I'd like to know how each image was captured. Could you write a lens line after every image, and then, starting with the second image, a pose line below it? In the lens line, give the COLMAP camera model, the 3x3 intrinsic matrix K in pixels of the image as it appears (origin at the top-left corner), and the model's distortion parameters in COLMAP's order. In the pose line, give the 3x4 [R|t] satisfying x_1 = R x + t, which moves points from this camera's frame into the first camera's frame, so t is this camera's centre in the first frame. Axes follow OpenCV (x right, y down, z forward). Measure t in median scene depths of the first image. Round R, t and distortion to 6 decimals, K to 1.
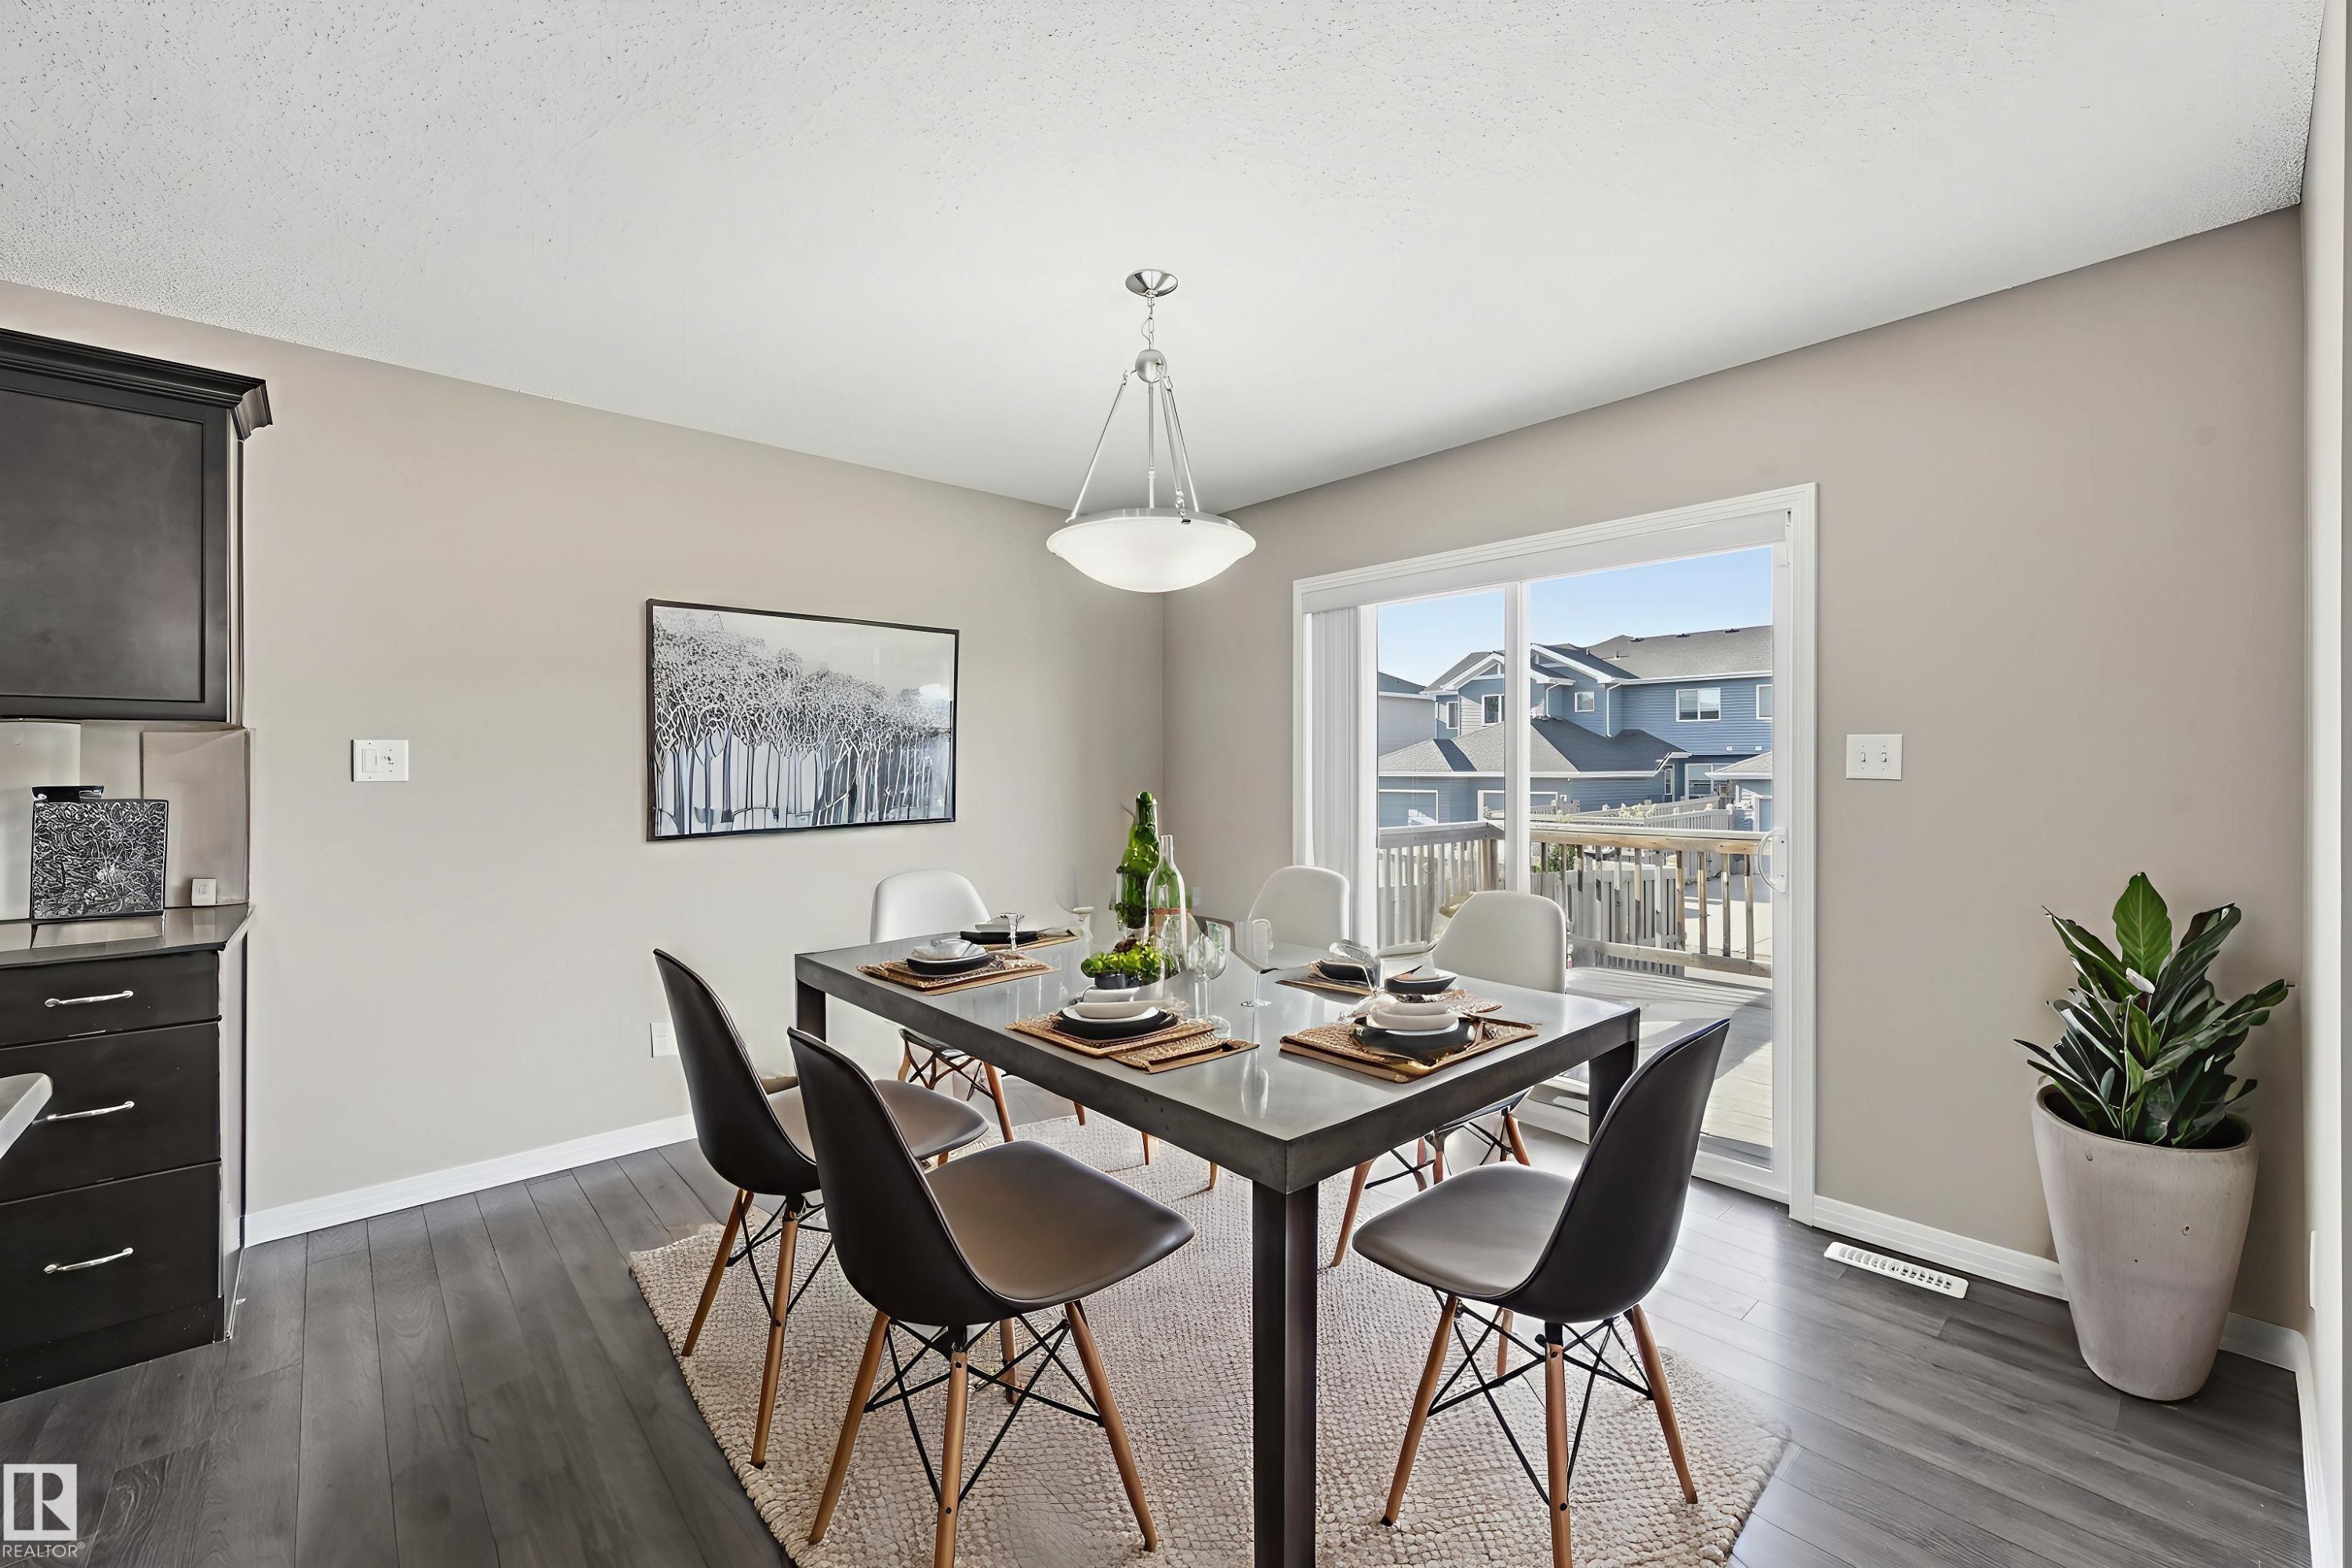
lens RADIAL K [[945.7, 0, 1180.9], [0, 945.7, 766.9], [0, 0, 1]] dist [0.000408, -0.000431]
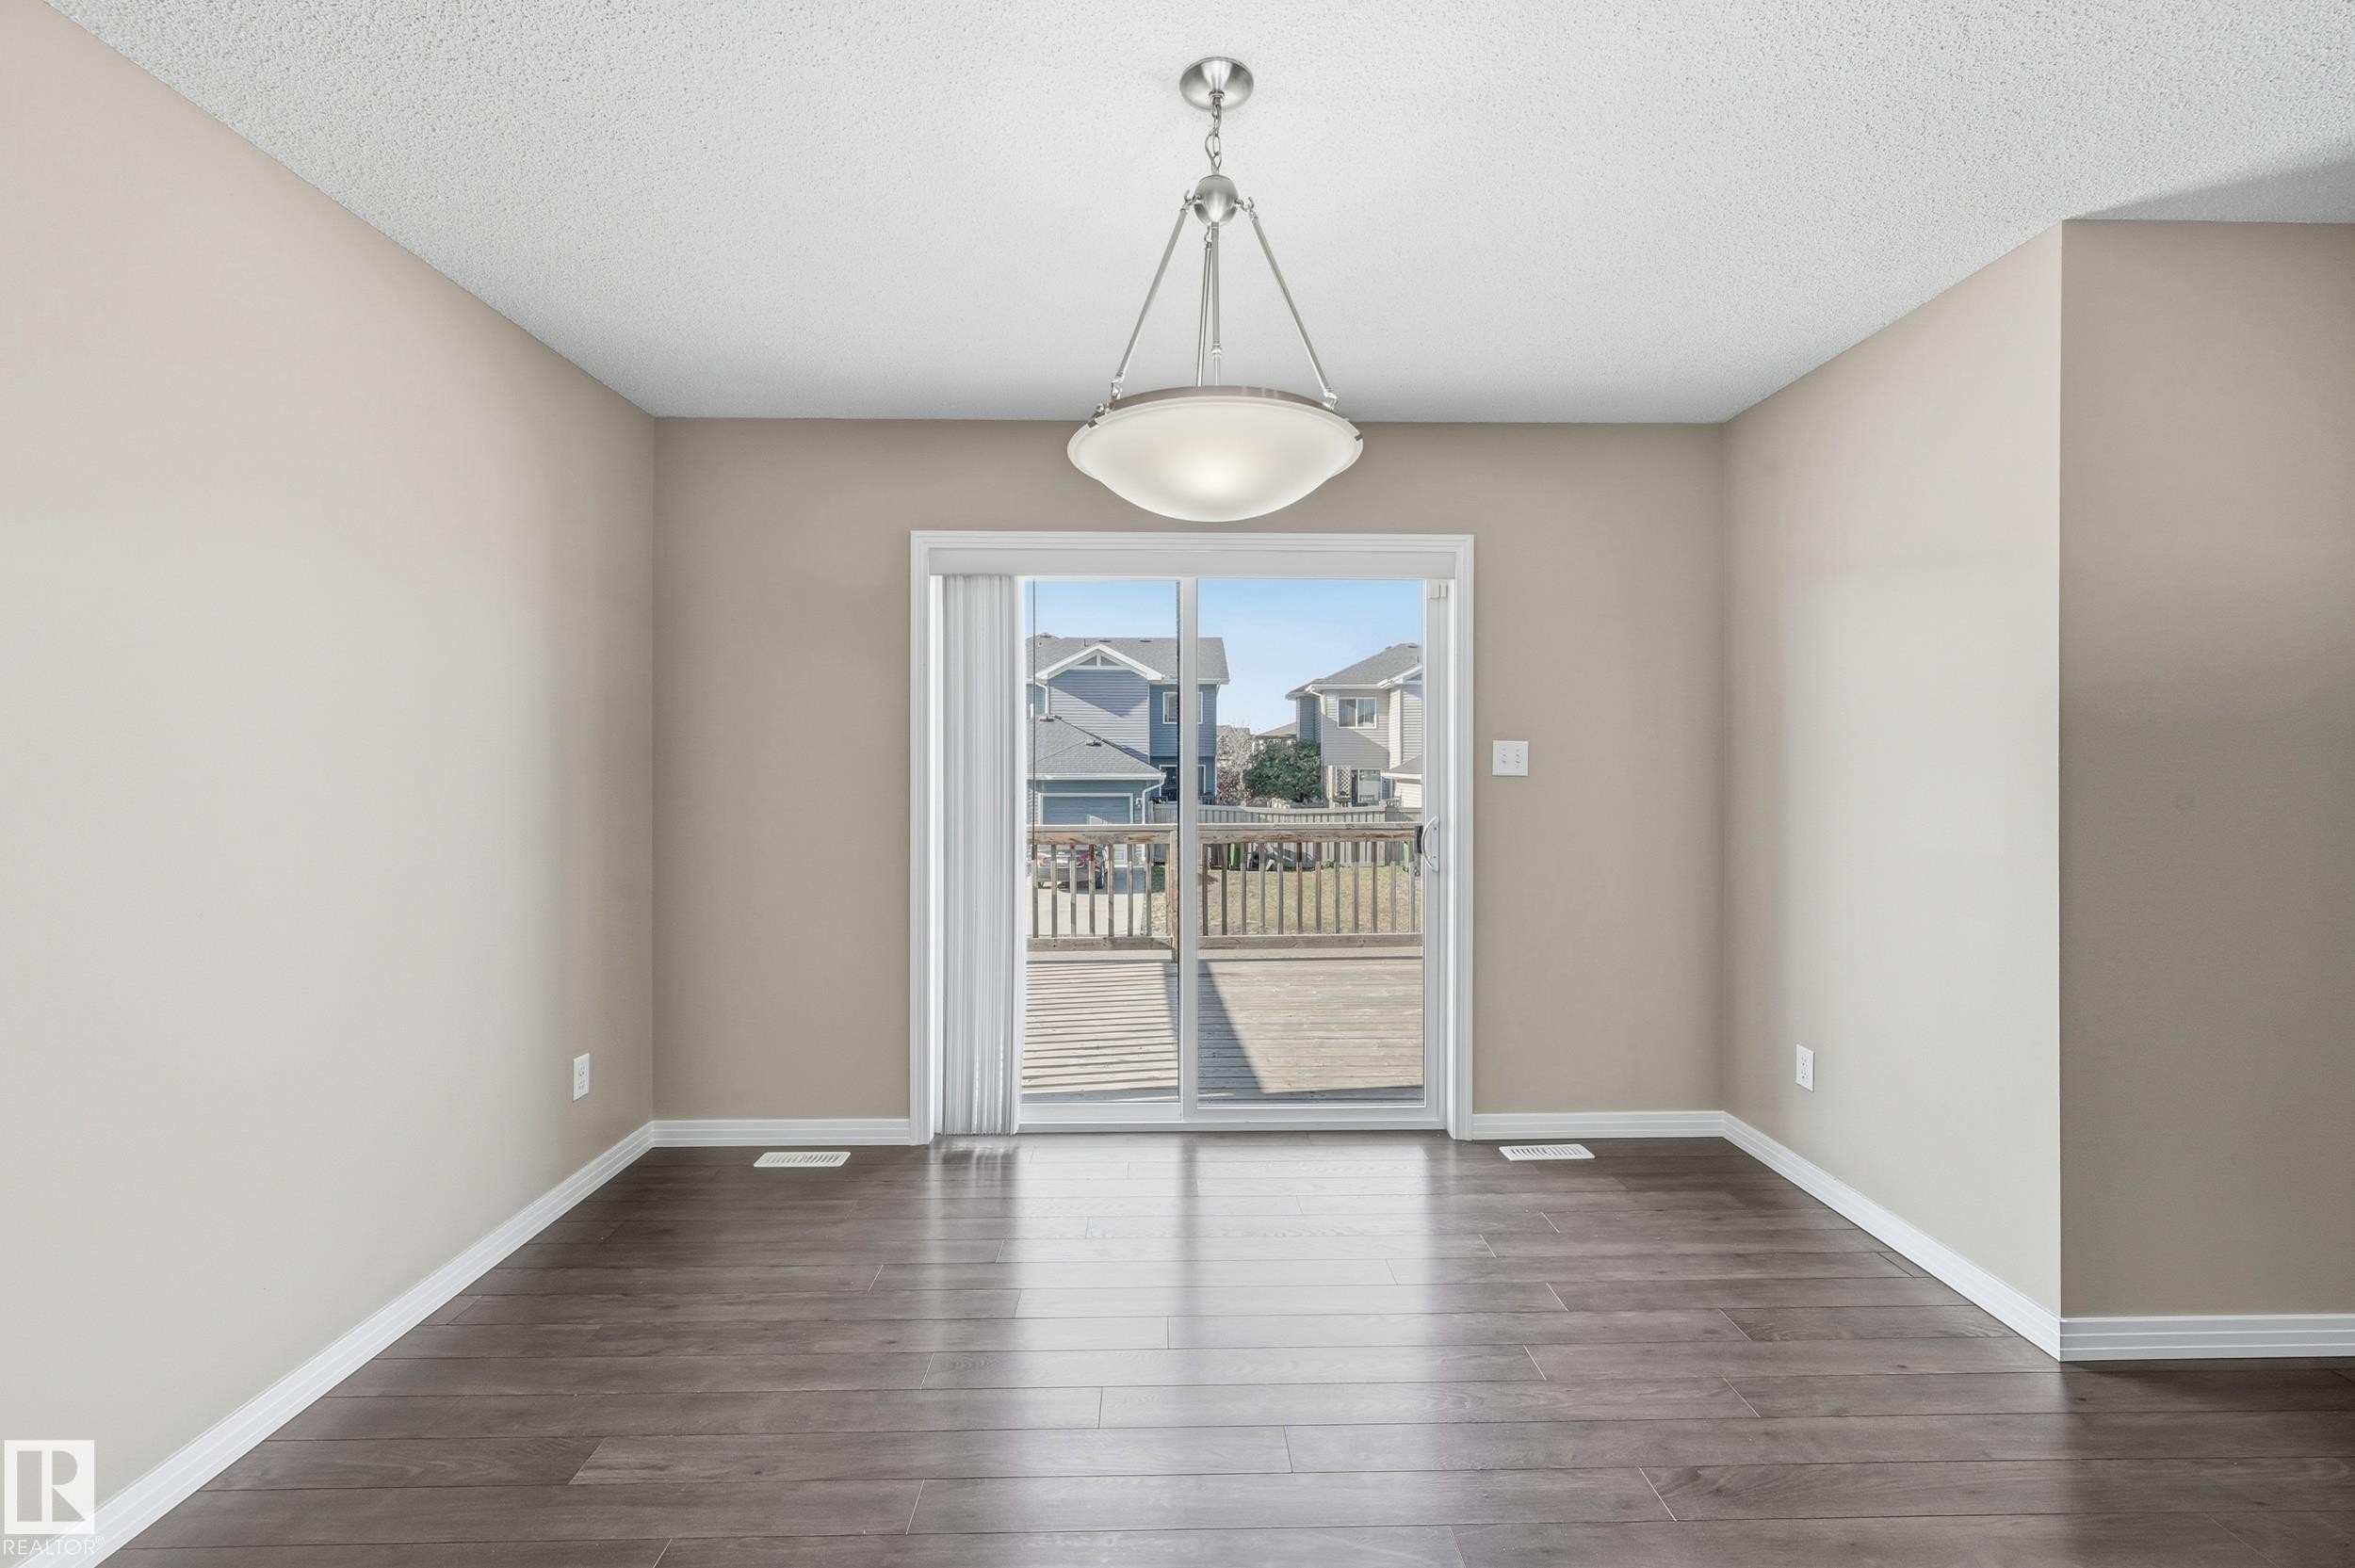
lens RADIAL K [[946.8, 0, 1182.8], [0, 946.8, 767.0], [0, 0, 1]] dist [0.000408, -0.000431]
pose [[0.655391, 0.003499, 0.755282, -0.527182], [-0.000190, 0.999990, -0.004467, 0.006629], [-0.755290, 0.002784, 0.655385, 0.495605]]
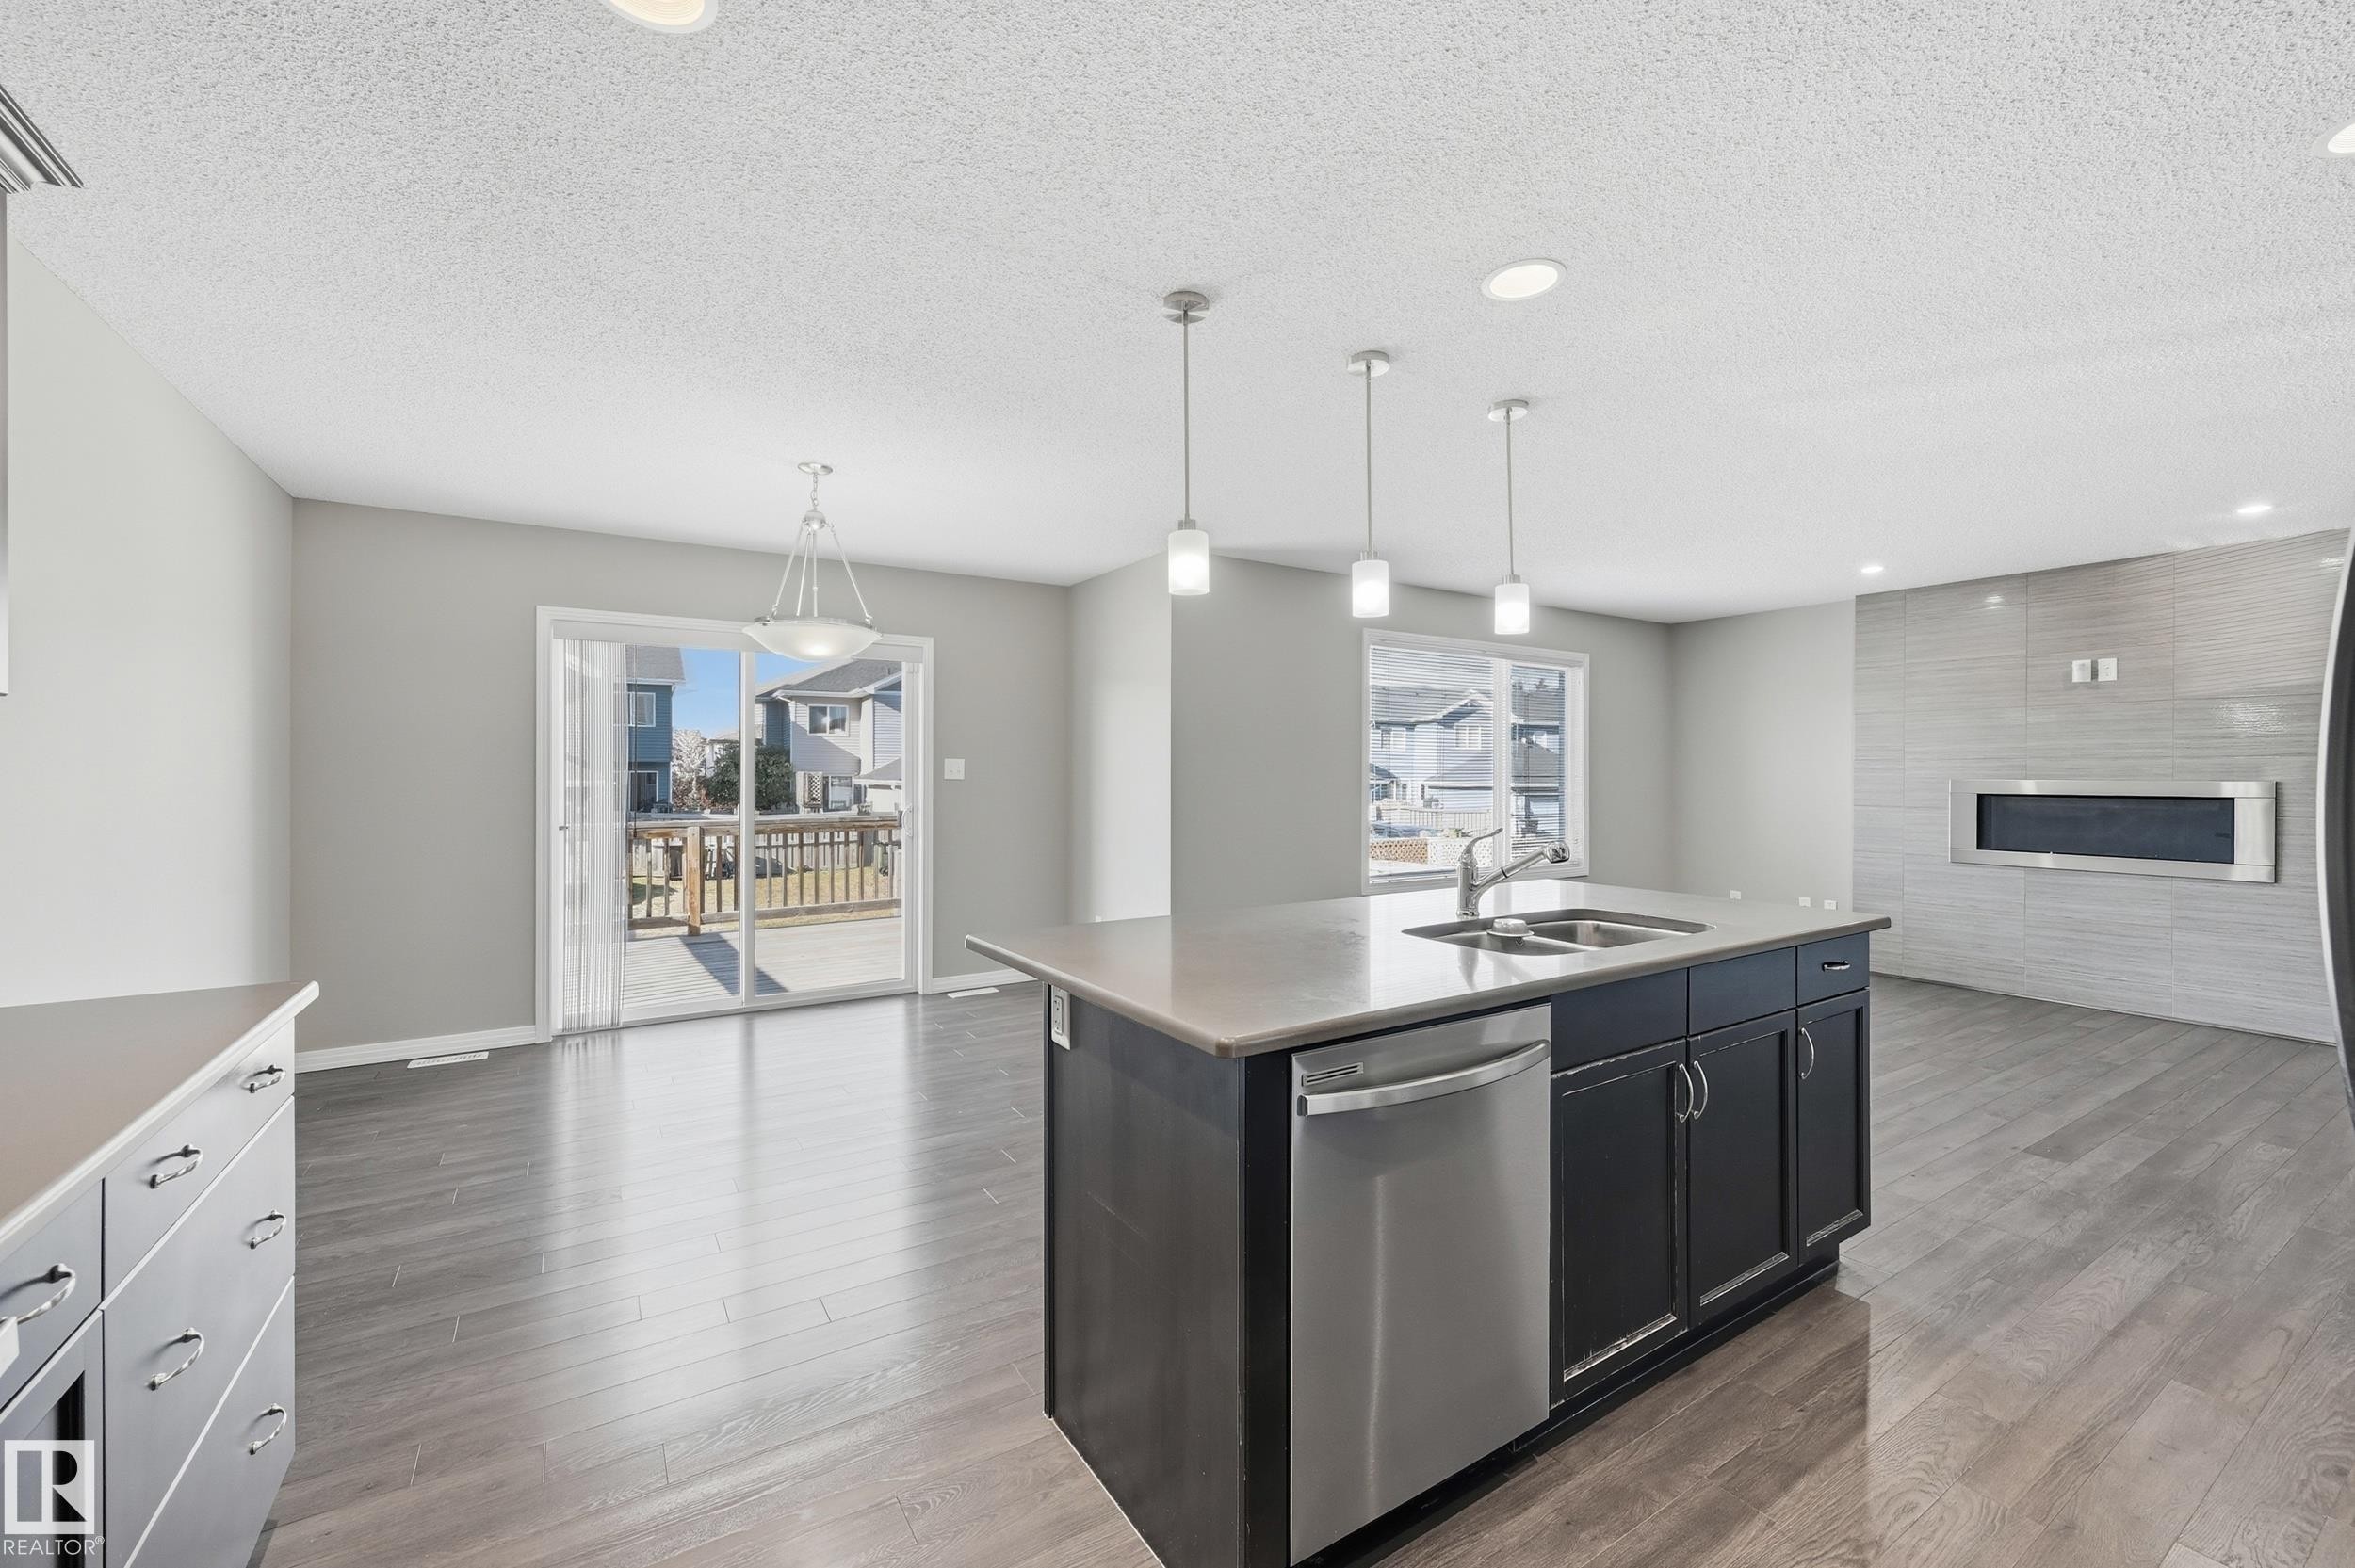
lens RADIAL K [[946.8, 0, 1173.4], [0, 946.8, 779.9], [0, 0, 1]] dist [0.000408, -0.000431]
pose [[0.176872, -0.002312, 0.984231, -1.348036], [-0.000048, 0.999997, 0.002357, 0.008377], [-0.984234, -0.000464, 0.176871, 0.108770]]
